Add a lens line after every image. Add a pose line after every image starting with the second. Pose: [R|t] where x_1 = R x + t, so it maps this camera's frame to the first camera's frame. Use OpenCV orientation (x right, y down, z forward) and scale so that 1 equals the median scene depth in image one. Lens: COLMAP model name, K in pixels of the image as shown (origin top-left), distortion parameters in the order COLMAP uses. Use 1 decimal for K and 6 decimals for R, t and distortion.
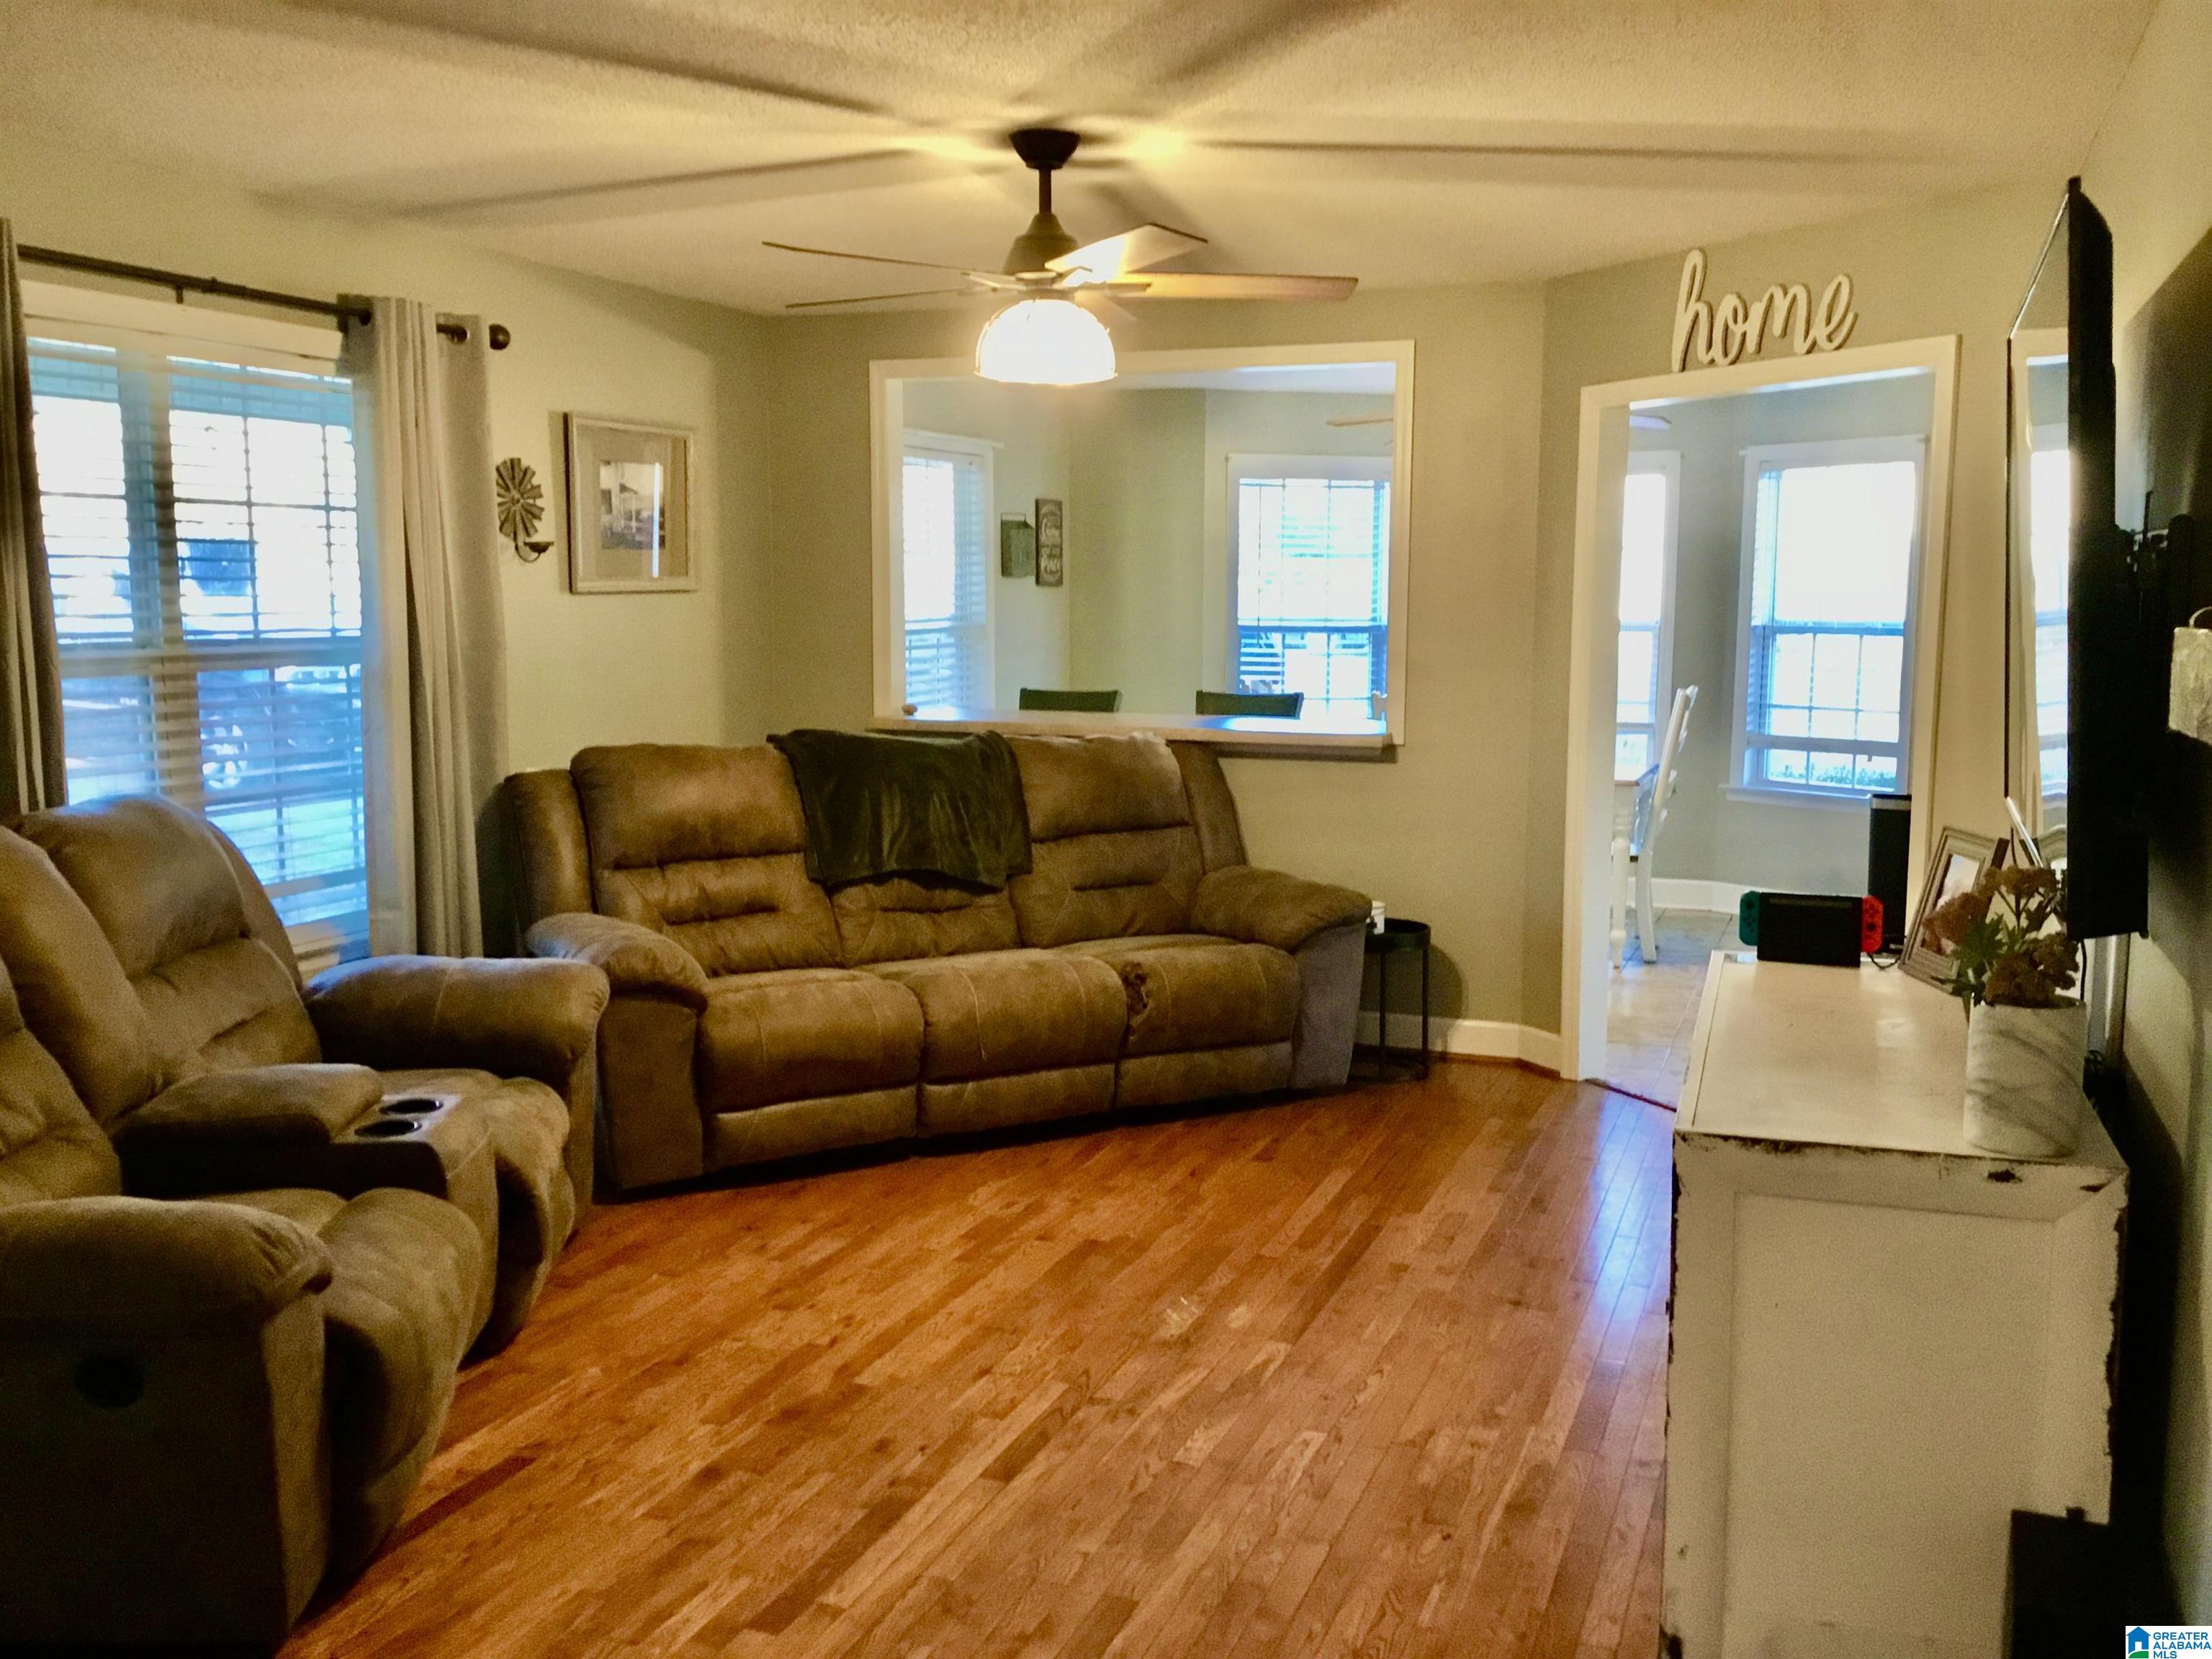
lens RADIAL K [[1988.7, 0, 1090.9], [0, 1988.7, 852.0], [0, 0, 1]] dist [0.141147, -0.256430]
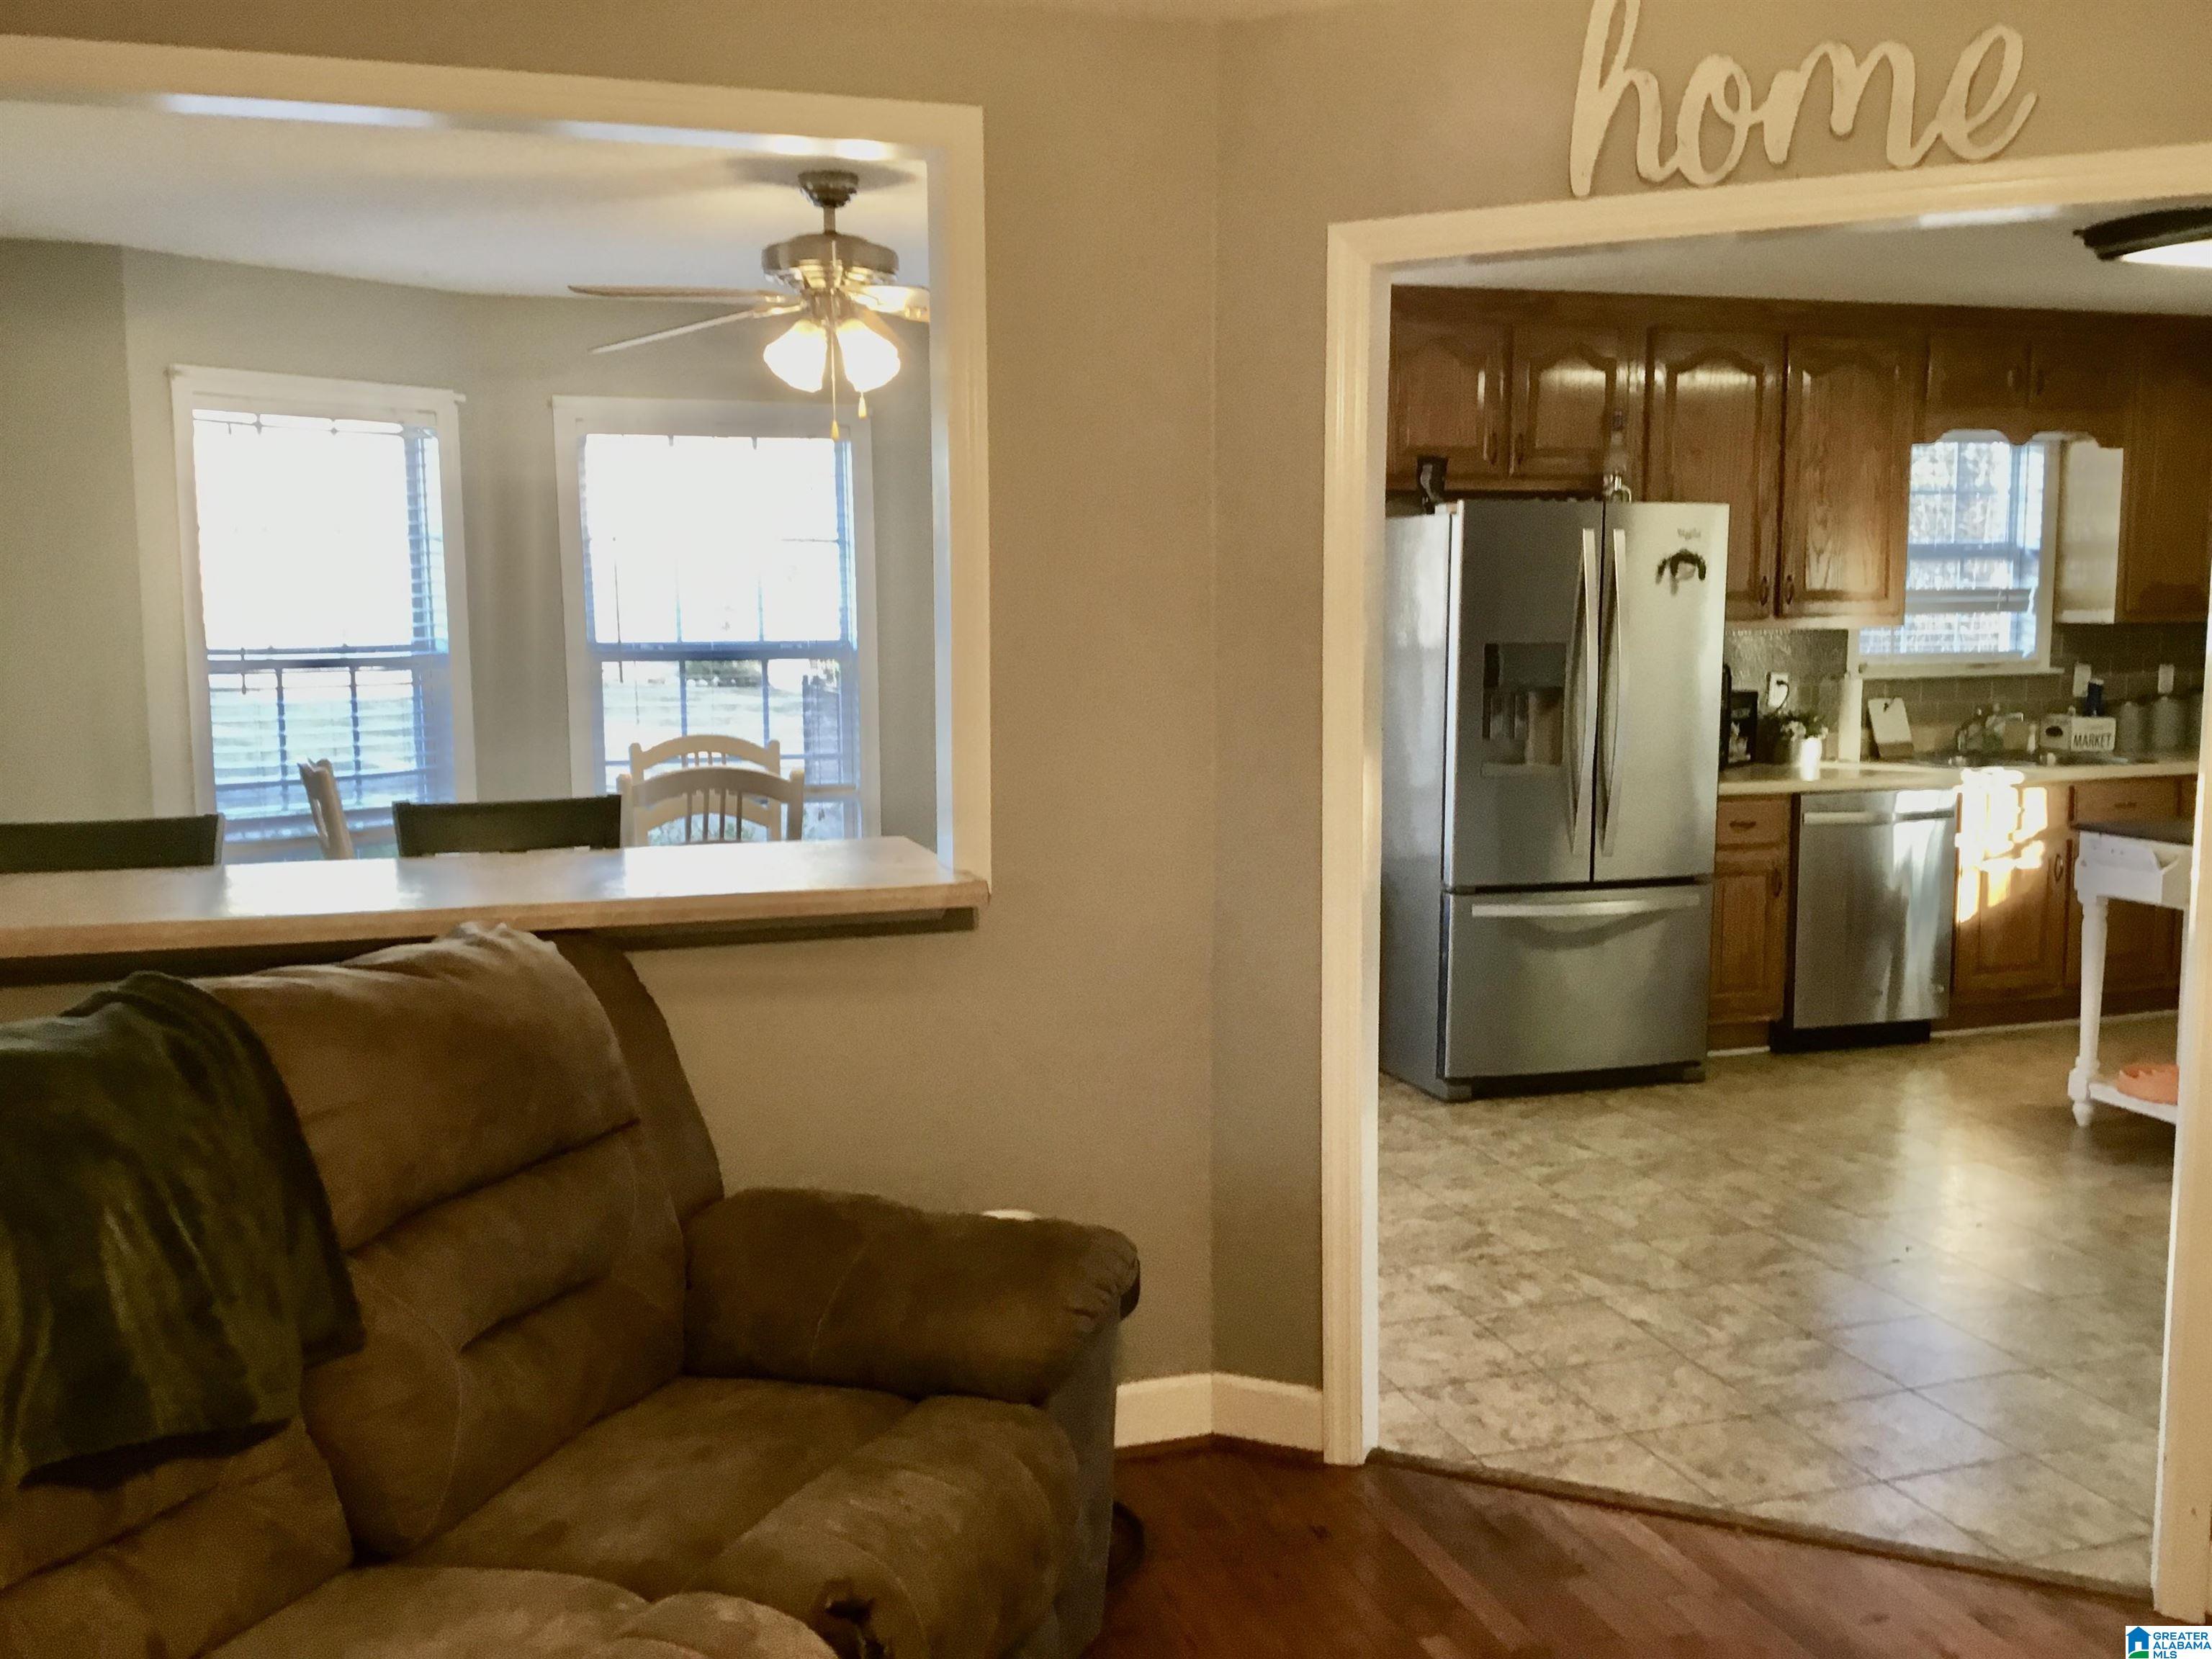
lens RADIAL K [[1971.2, 0, 1106.0], [0, 1971.2, 829.5], [0, 0, 1]] dist [0.082799, -0.174824]
pose [[0.772524, -0.082106, 0.629655, -0.174848], [0.091260, 0.995667, 0.017867, -0.094262], [-0.628394, 0.043659, 0.776669, 0.716600]]
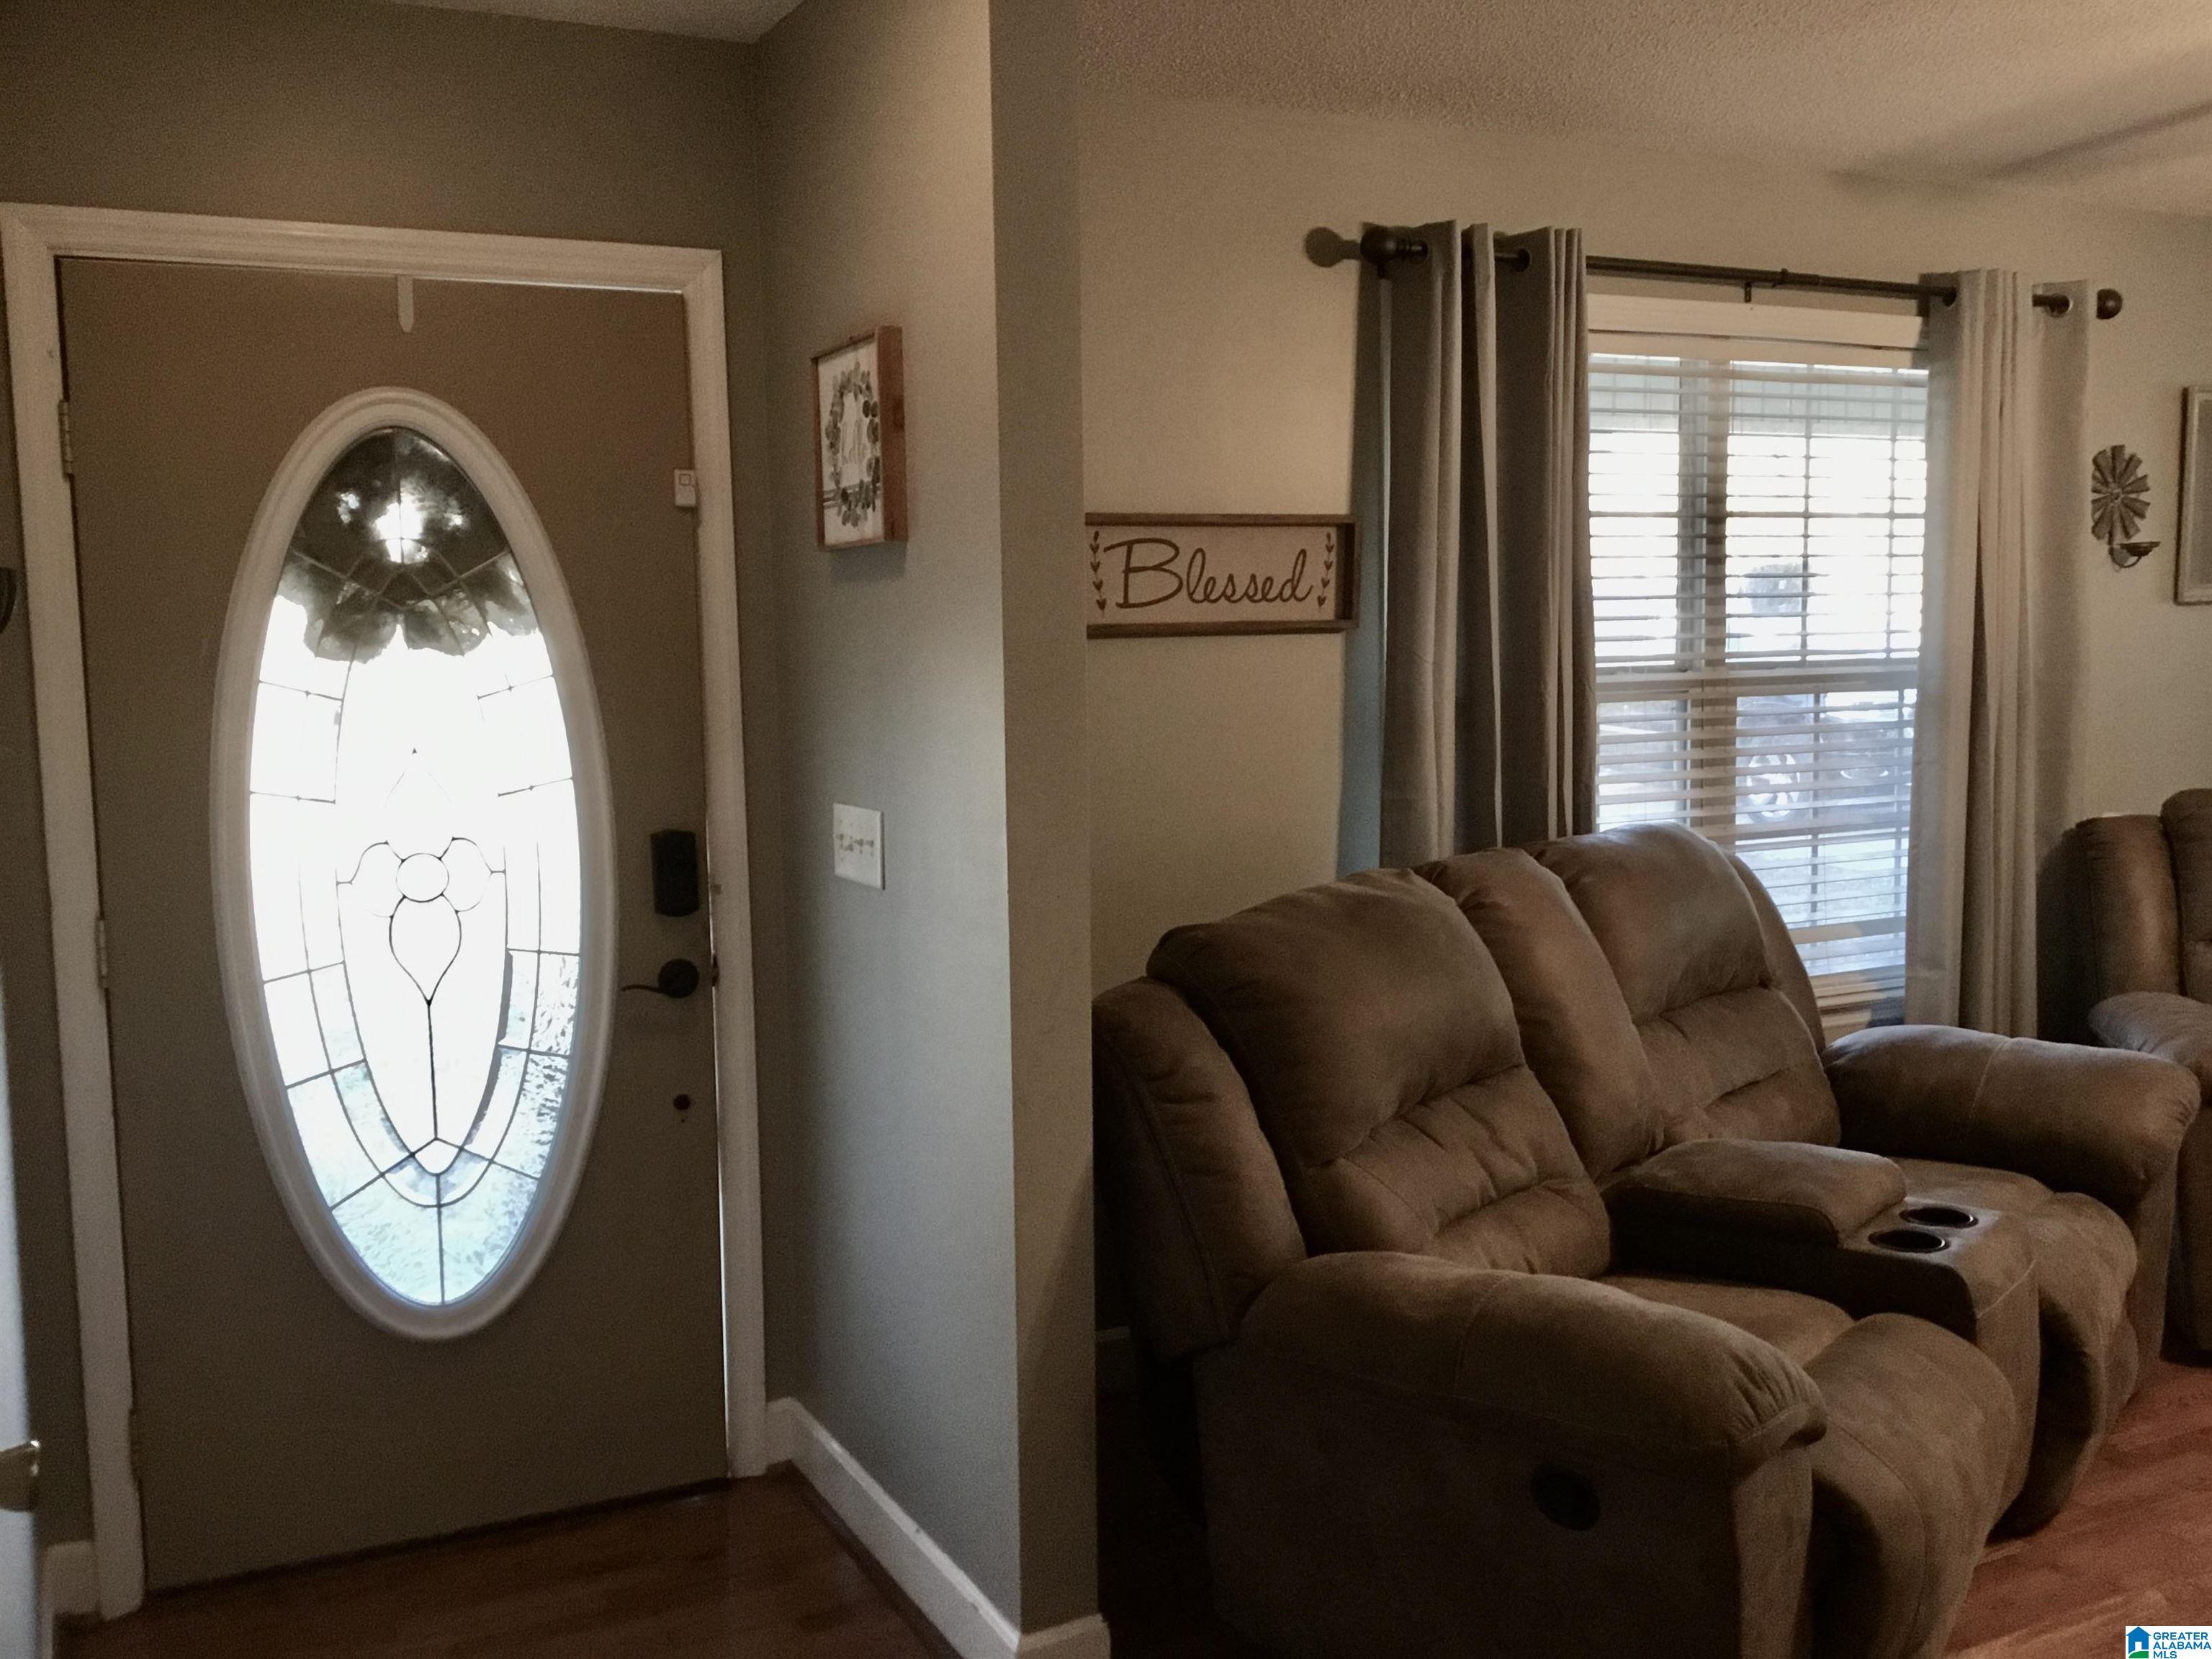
lens RADIAL K [[2010.8, 0, 1106.0], [0, 2010.8, 829.5], [0, 0, 1]] dist [0.129791, -0.263326]
pose [[0.747685, 0.048559, -0.662275, -0.035524], [-0.067013, 0.997749, -0.002499, -0.005930], [0.660663, 0.046249, 0.749256, 0.109619]]
